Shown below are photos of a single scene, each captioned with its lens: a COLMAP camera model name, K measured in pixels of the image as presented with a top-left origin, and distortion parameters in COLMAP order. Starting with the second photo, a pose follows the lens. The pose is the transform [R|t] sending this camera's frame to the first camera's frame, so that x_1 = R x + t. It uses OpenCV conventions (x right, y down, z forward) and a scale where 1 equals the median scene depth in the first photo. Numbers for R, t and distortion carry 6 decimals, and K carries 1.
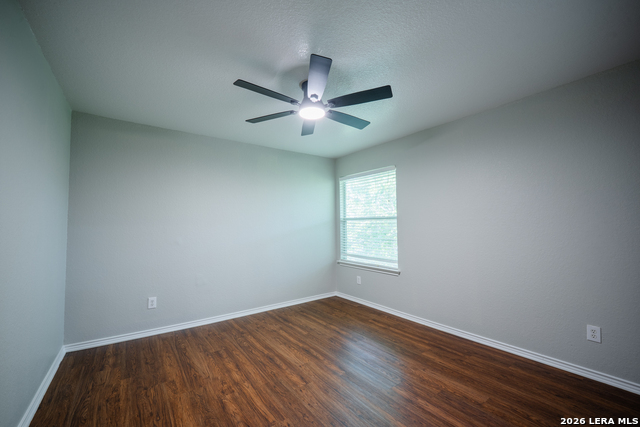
lens RADIAL K [[263.3, 0, 313.5], [0, 263.3, 213.4], [0, 0, 1]] dist [-0.001958, -0.000668]
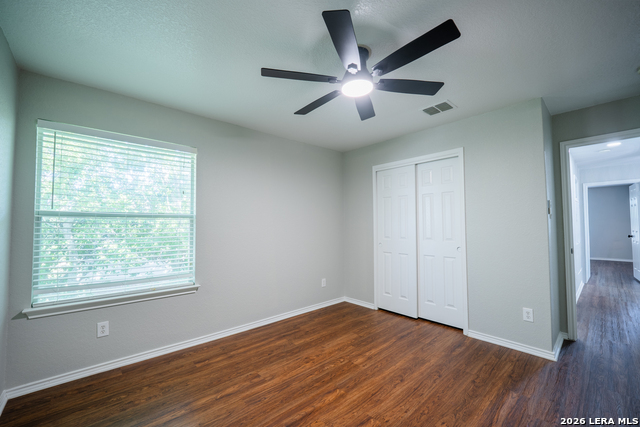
lens RADIAL K [[263.3, 0, 313.5], [0, 263.3, 213.4], [0, 0, 1]] dist [-0.001958, -0.000668]
pose [[-0.113758, 0.061495, 0.991603, -0.633655], [-0.032610, 0.997314, -0.065591, 0.061100], [-0.992973, -0.039798, -0.111447, 0.972408]]
